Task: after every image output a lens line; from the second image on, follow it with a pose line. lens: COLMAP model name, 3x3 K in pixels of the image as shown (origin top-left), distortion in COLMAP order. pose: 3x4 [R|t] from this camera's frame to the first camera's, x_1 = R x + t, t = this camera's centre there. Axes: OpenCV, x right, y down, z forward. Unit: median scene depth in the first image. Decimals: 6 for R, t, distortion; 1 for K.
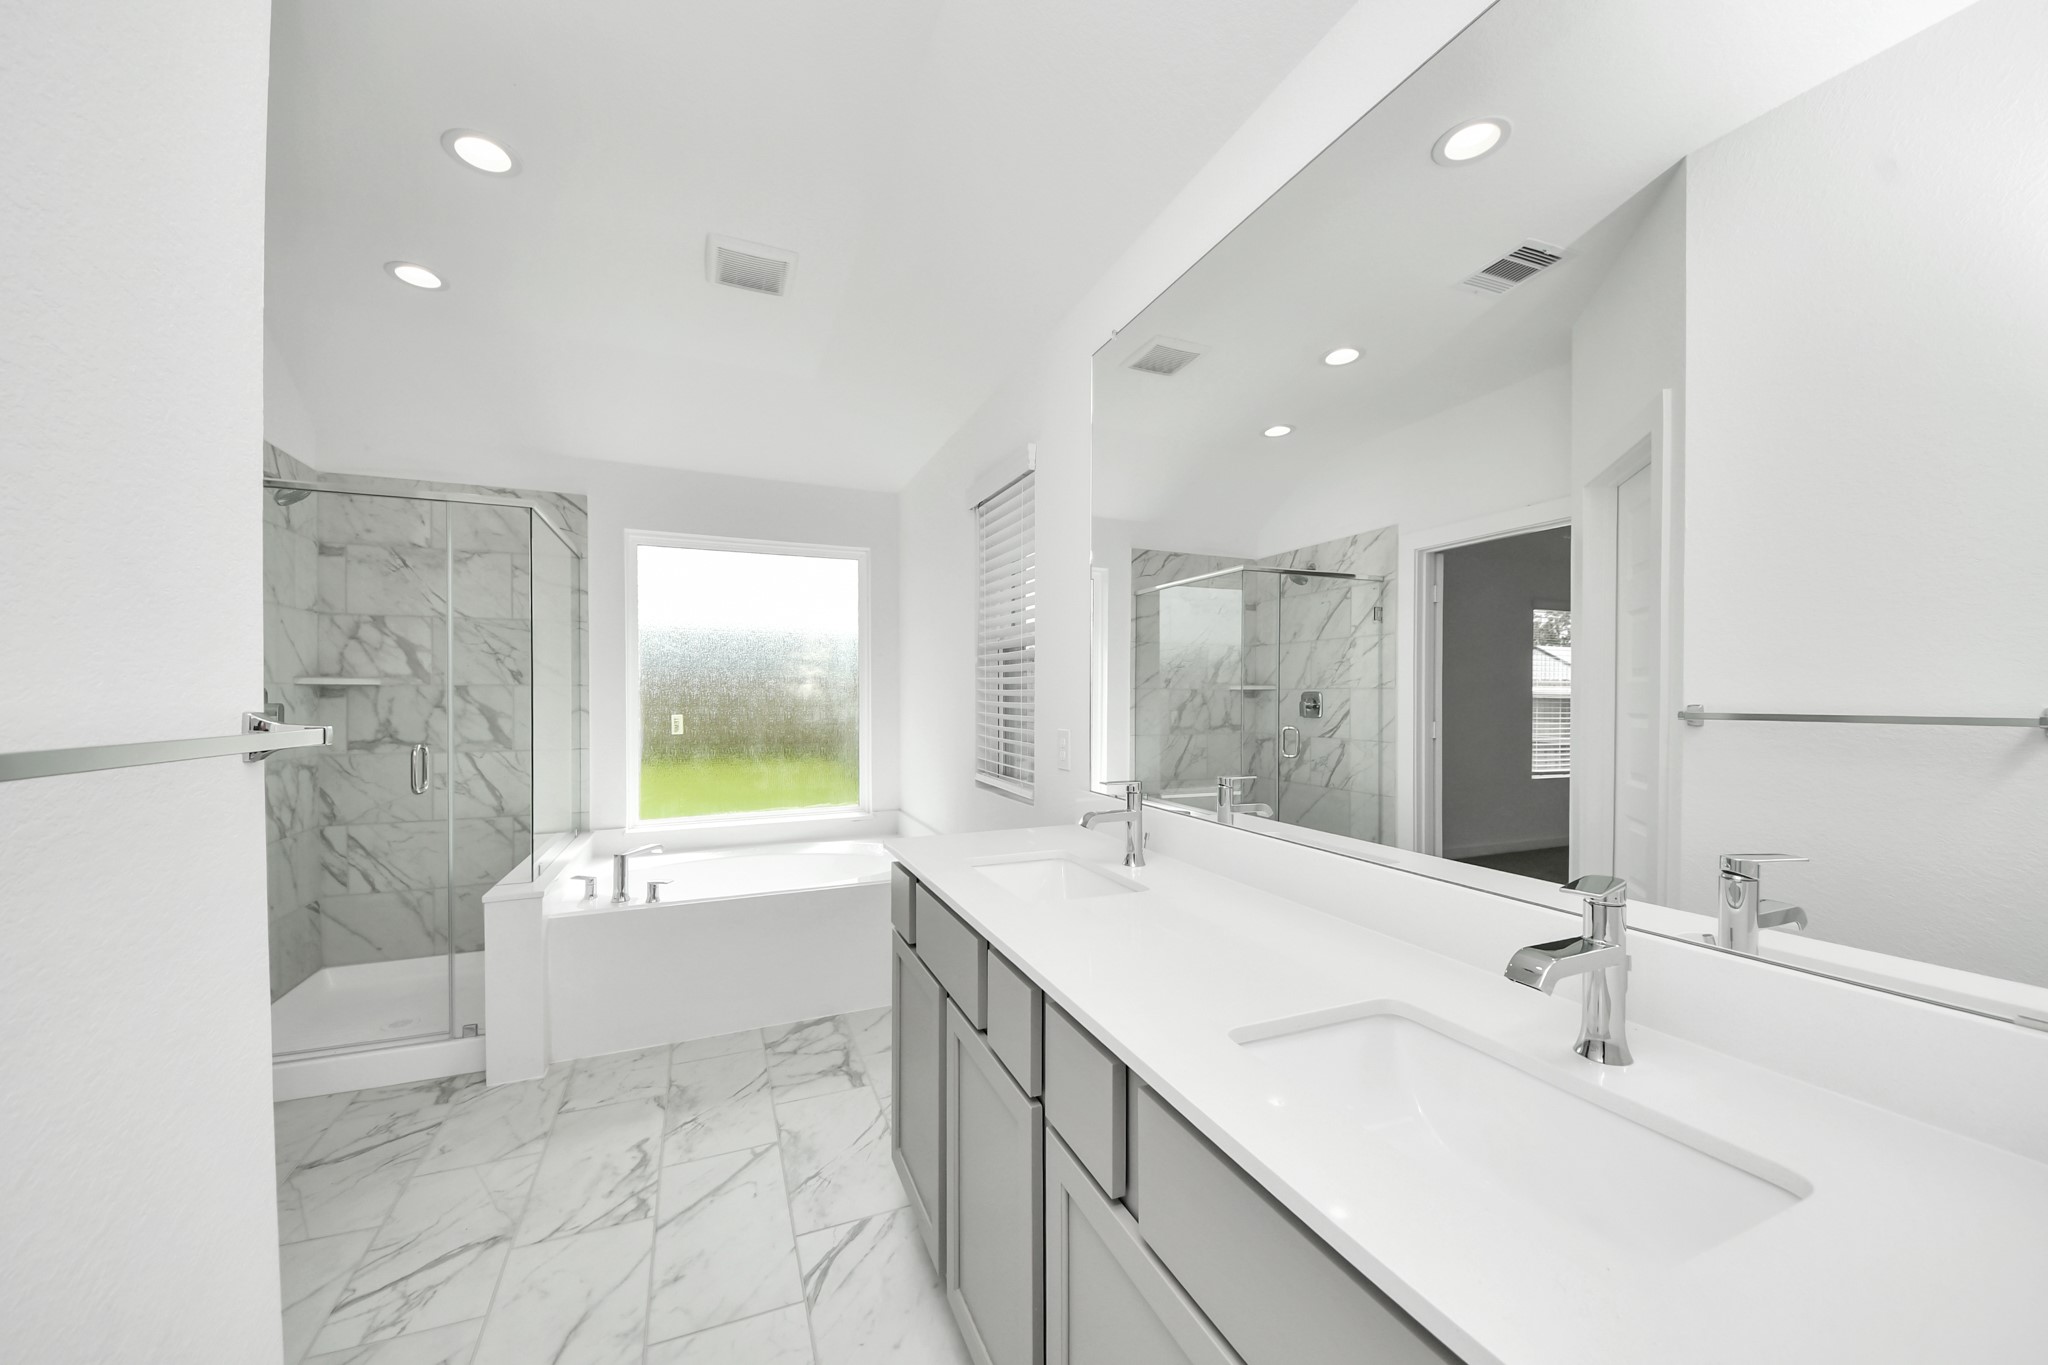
lens RADIAL K [[718.3, 0, 1016.6], [0, 718.3, 692.3], [0, 0, 1]] dist [0.030621, -0.020694]
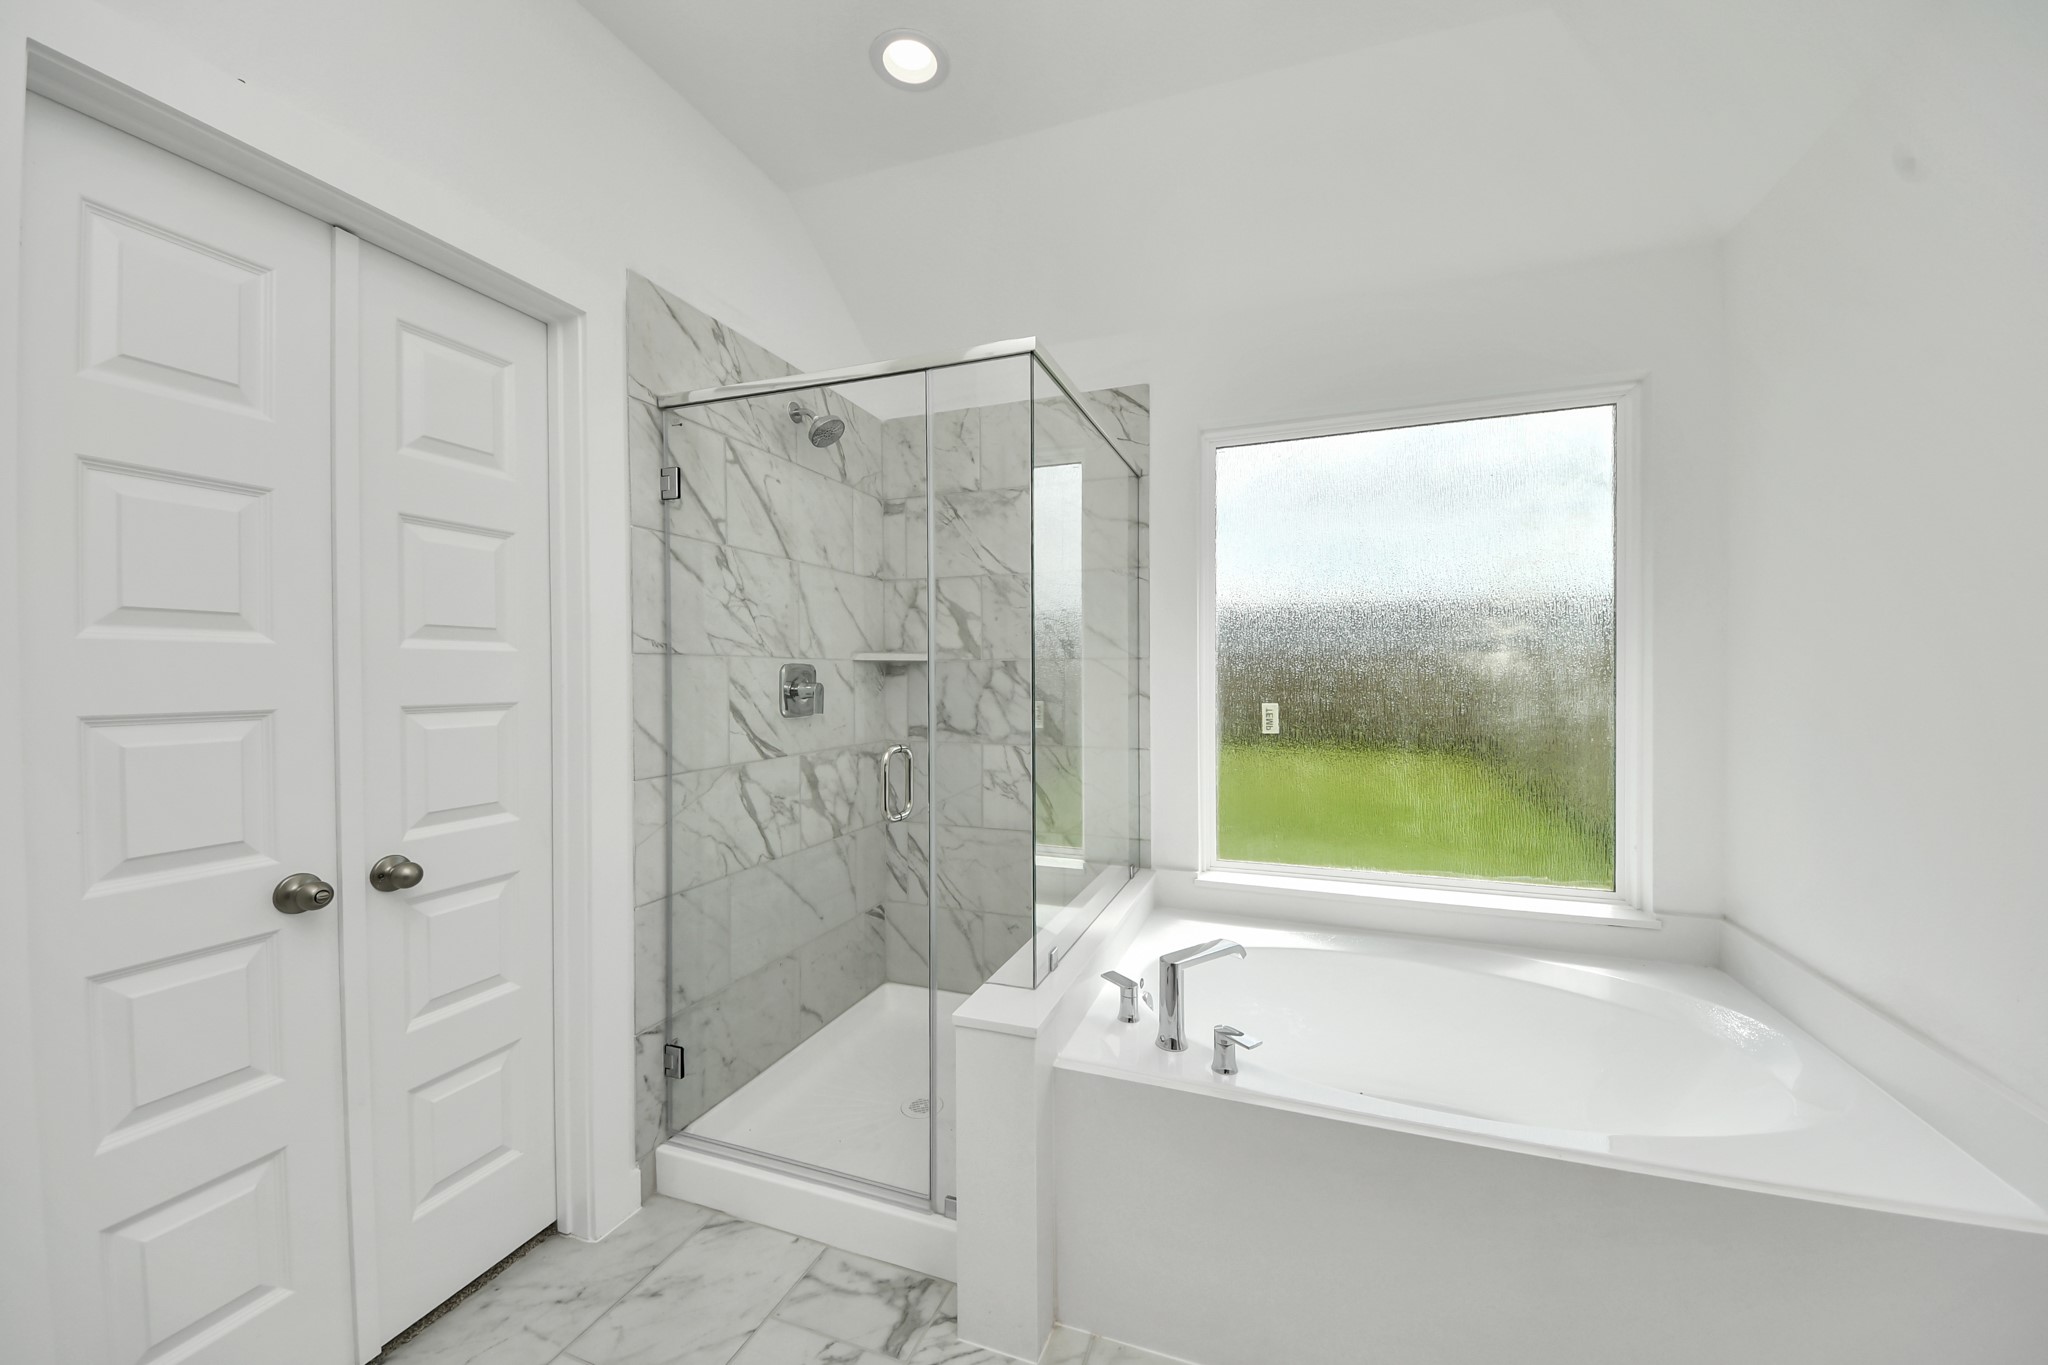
lens RADIAL K [[718.3, 0, 1016.6], [0, 718.3, 692.3], [0, 0, 1]] dist [0.030621, -0.020694]
pose [[0.711373, 0.015523, -0.702643, -0.216735], [0.003338, 0.999670, 0.025466, 0.005045], [0.702807, -0.020461, 0.711087, 0.464258]]
